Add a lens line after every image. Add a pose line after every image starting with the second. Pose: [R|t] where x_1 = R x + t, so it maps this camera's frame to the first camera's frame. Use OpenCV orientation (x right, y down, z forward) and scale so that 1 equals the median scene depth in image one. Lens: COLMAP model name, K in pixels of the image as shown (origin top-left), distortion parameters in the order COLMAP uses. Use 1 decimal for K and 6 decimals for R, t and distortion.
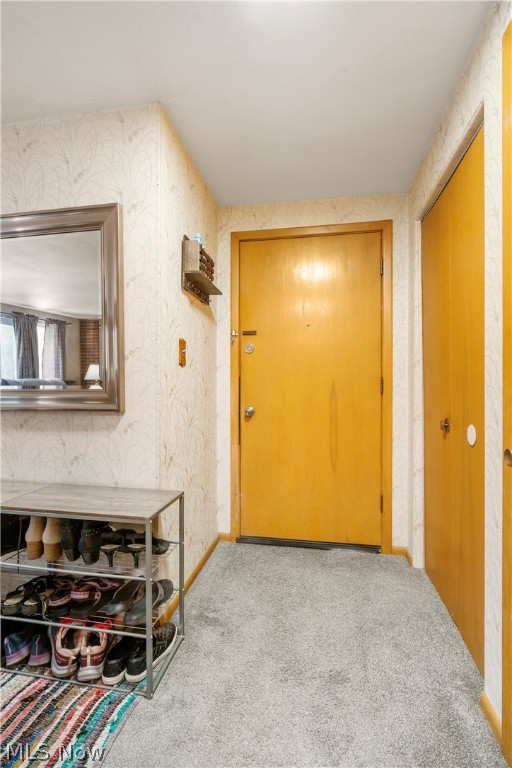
lens RADIAL K [[361.7, 0, 255.0], [0, 361.7, 386.2], [0, 0, 1]] dist [-0.008868, 0.003107]
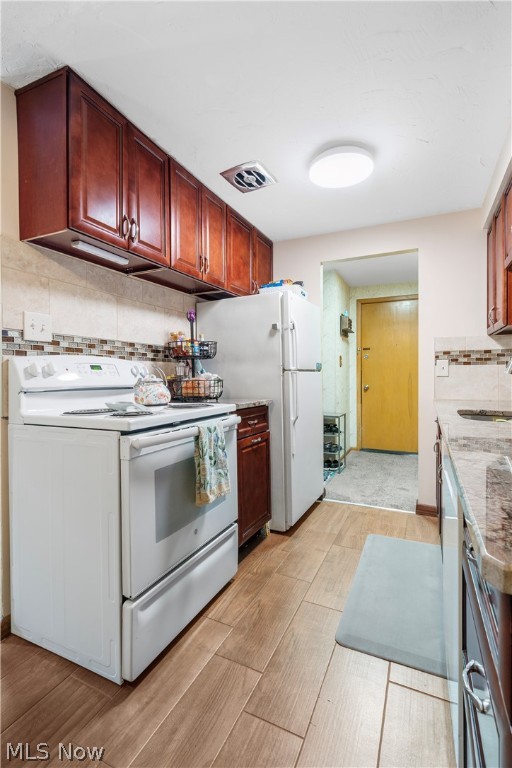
lens RADIAL K [[361.7, 0, 255.8], [0, 361.7, 381.2], [0, 0, 1]] dist [-0.008868, 0.003107]
pose [[0.966164, -0.001288, -0.257924, -0.098105], [0.003737, 0.999952, 0.009002, 0.014972], [0.257900, -0.009661, 0.966123, -1.210307]]
